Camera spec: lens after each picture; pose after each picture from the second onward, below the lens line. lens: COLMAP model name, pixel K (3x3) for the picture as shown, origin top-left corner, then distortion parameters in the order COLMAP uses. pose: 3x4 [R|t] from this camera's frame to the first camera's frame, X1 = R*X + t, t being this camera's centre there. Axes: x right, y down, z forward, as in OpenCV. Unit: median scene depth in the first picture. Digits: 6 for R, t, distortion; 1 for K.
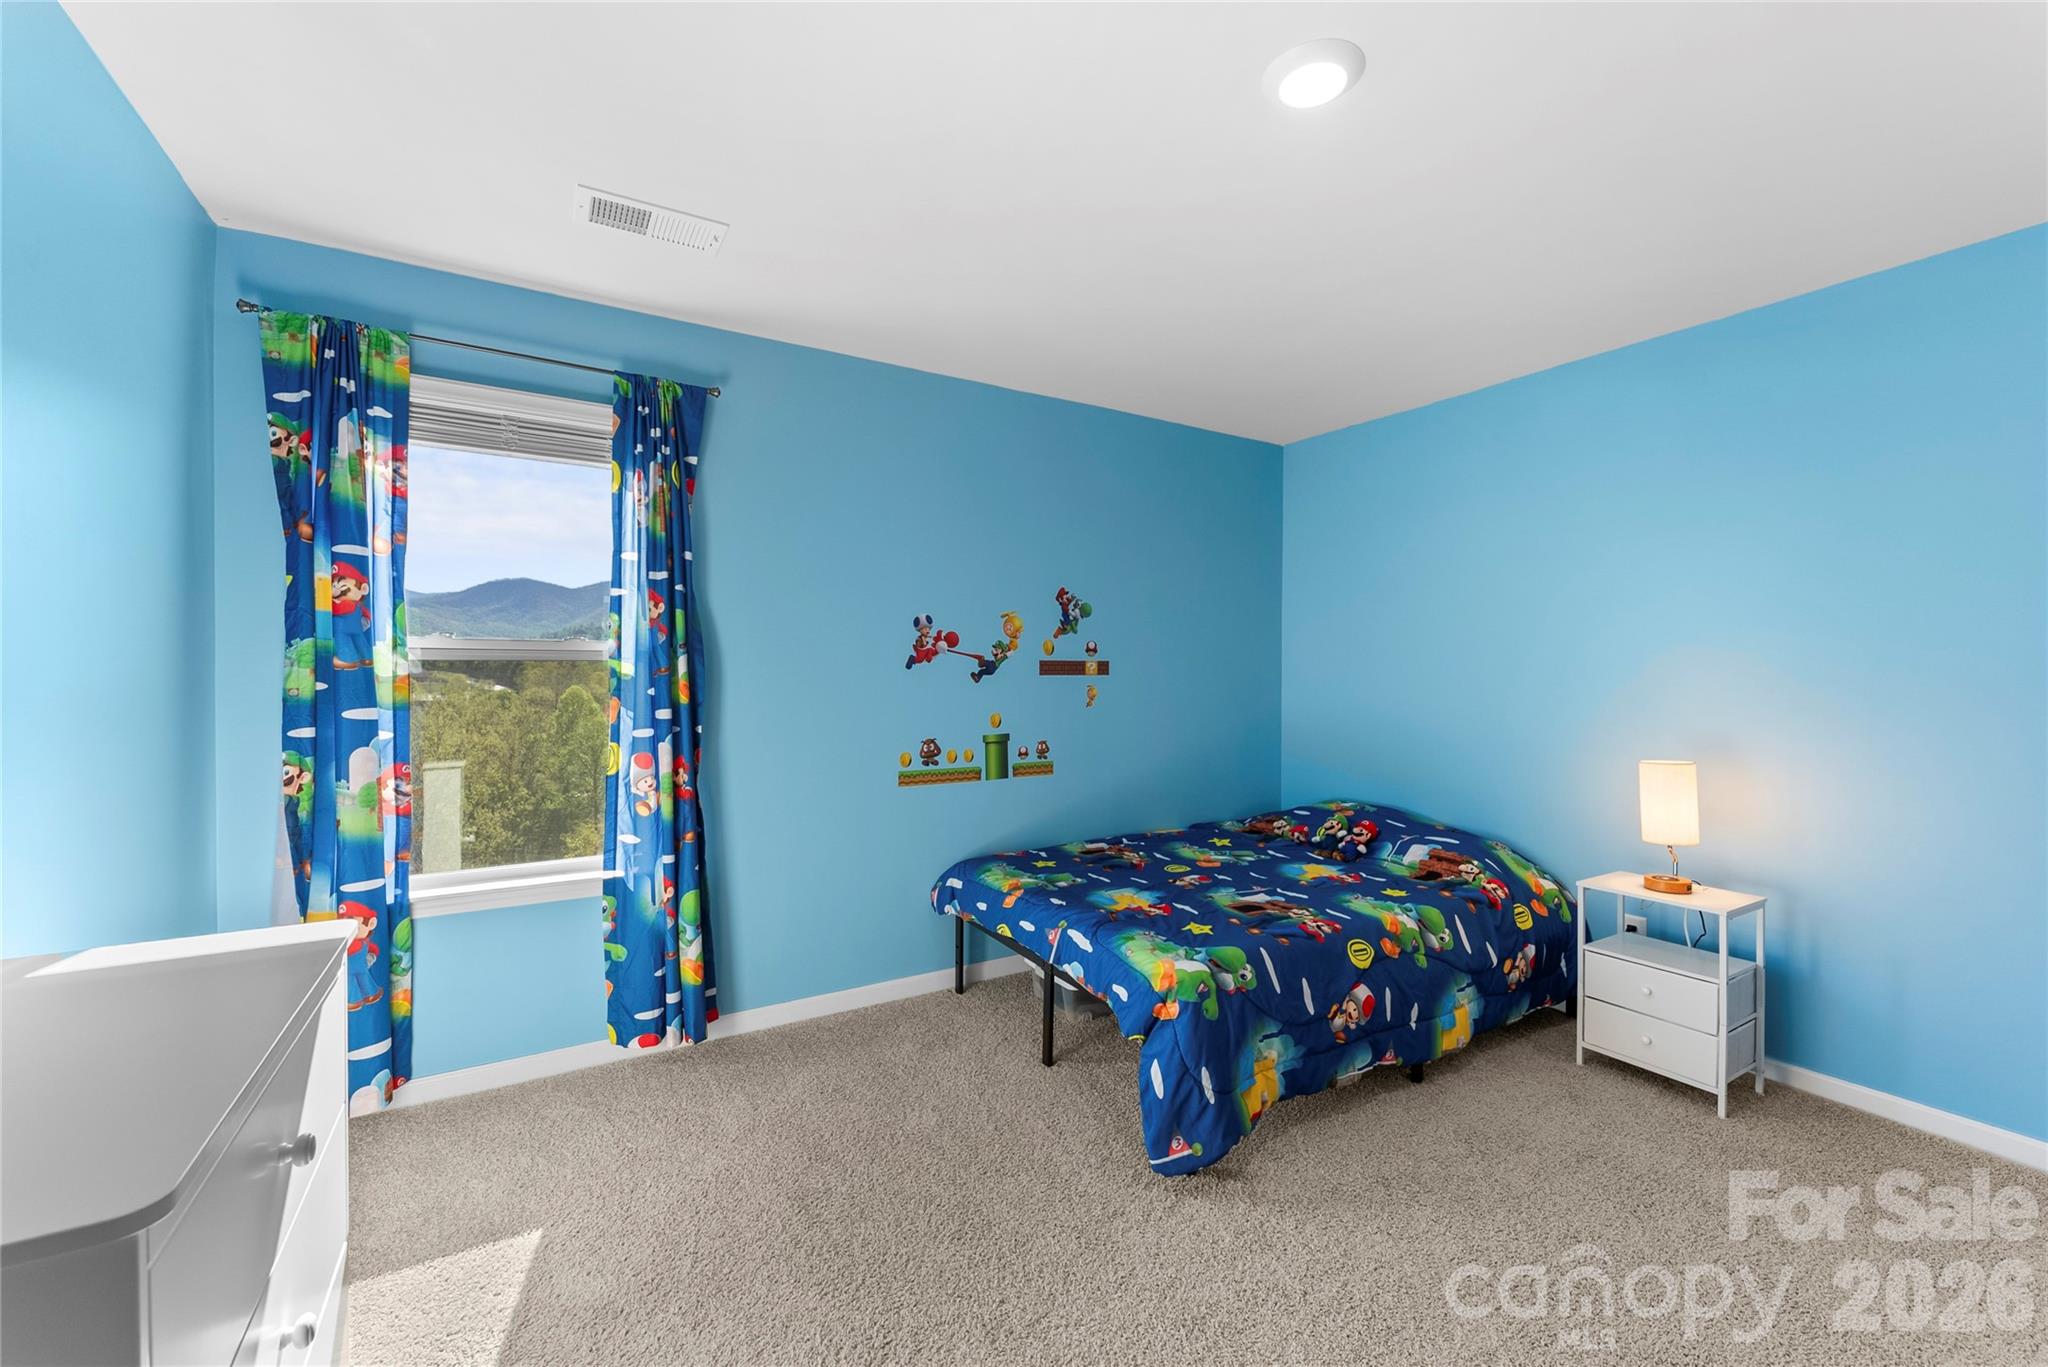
lens RADIAL K [[830.5, 0, 1026.3], [0, 830.5, 668.0], [0, 0, 1]] dist [0.001300, -0.000139]
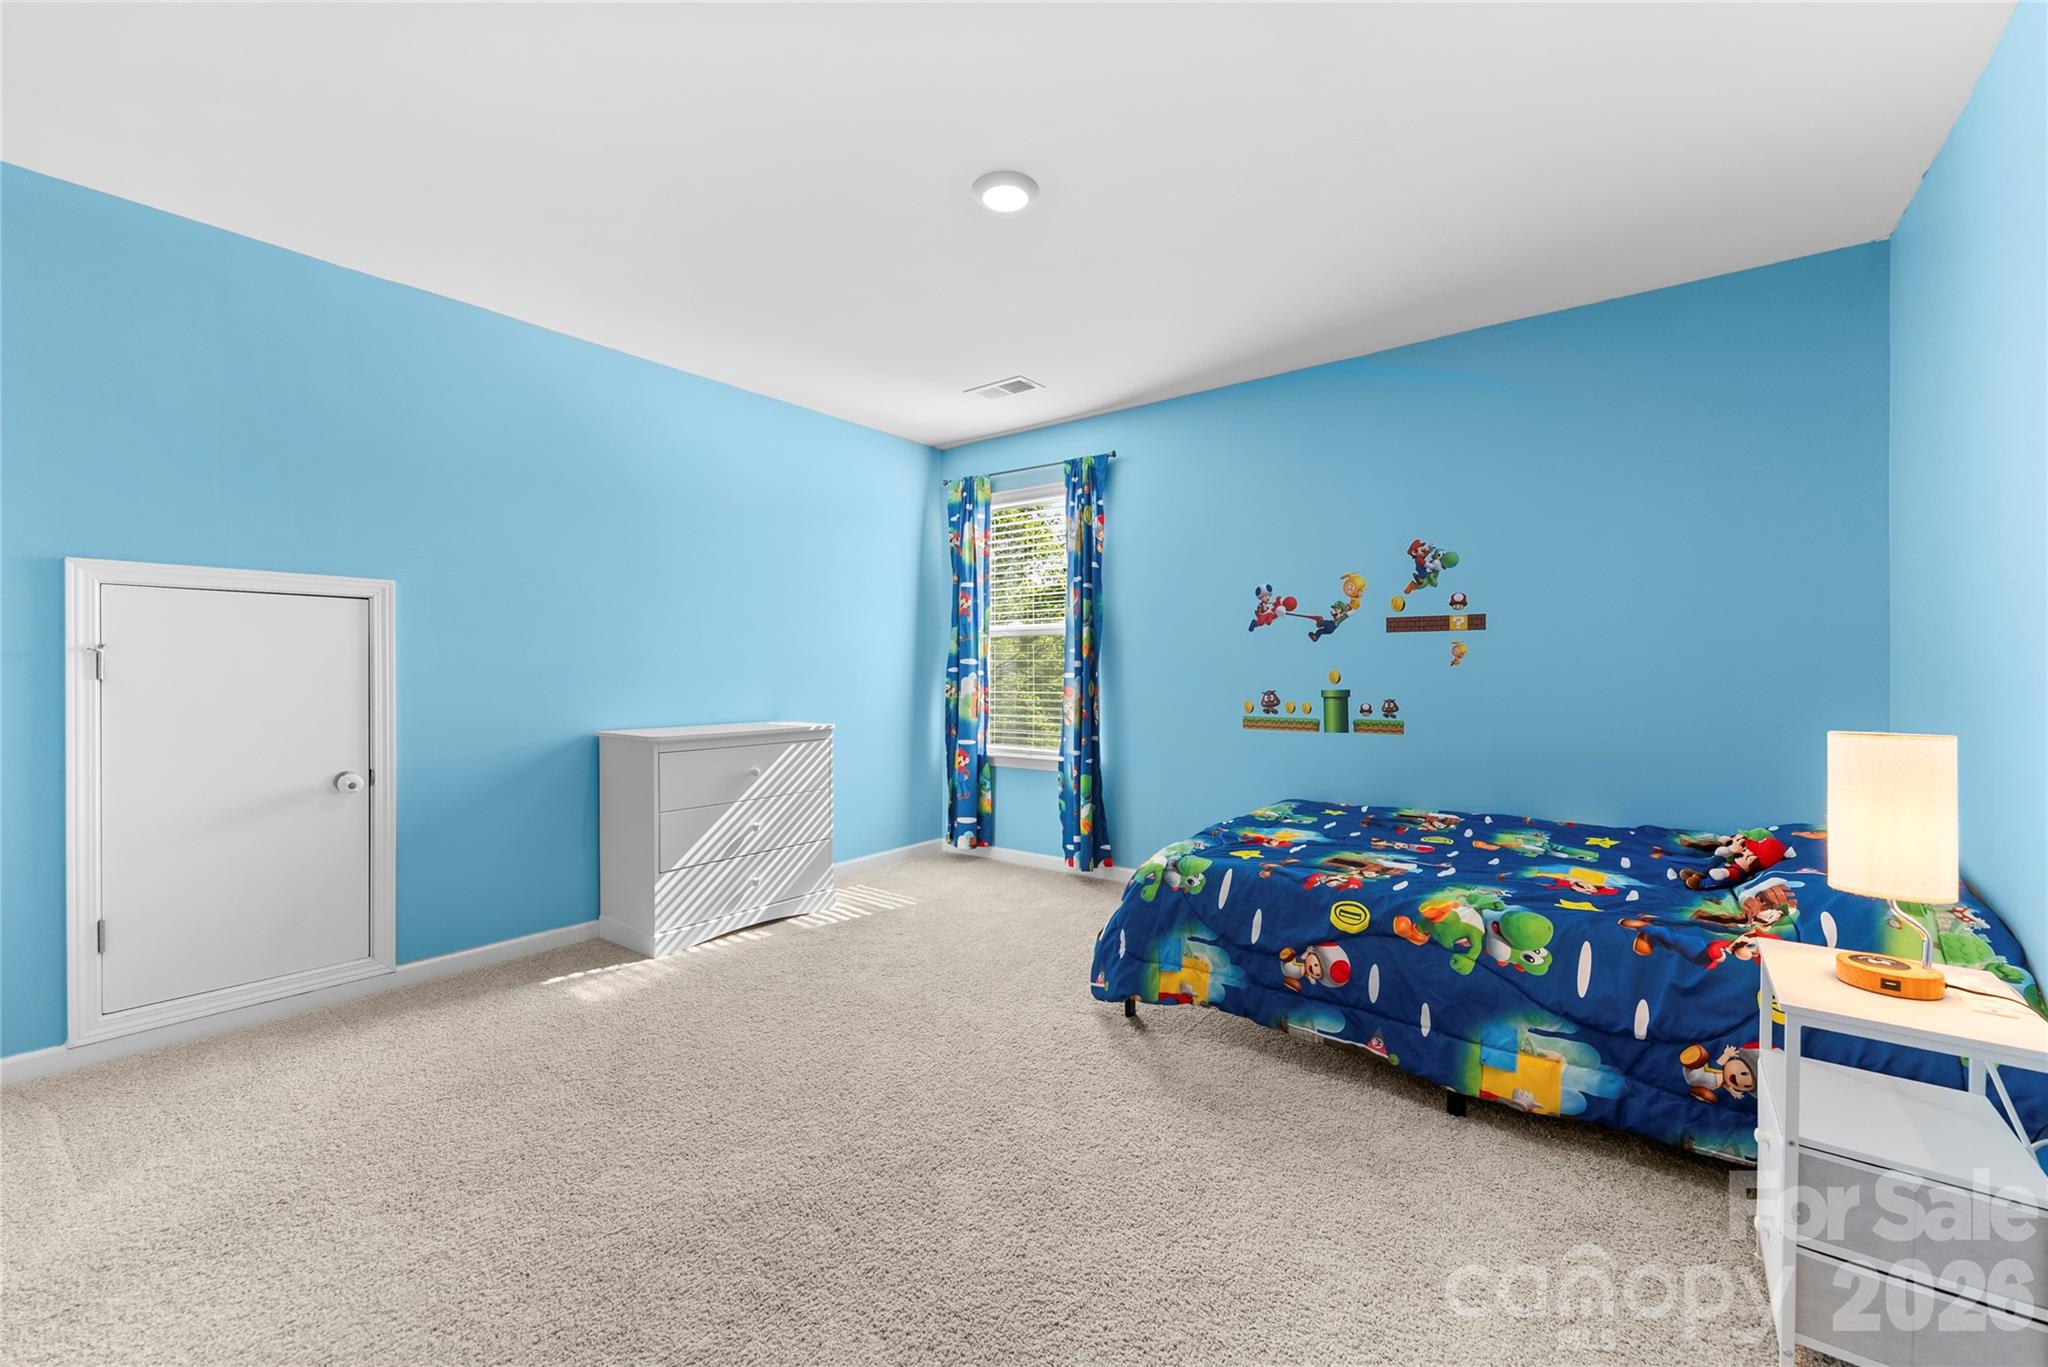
lens RADIAL K [[830.5, 0, 1026.3], [0, 830.5, 668.0], [0, 0, 1]] dist [0.001300, -0.000139]
pose [[0.355183, -0.008795, -0.934756, 0.857704], [0.004018, 0.999961, -0.007882, 0.061889], [0.934788, -0.000956, 0.355204, 0.270468]]
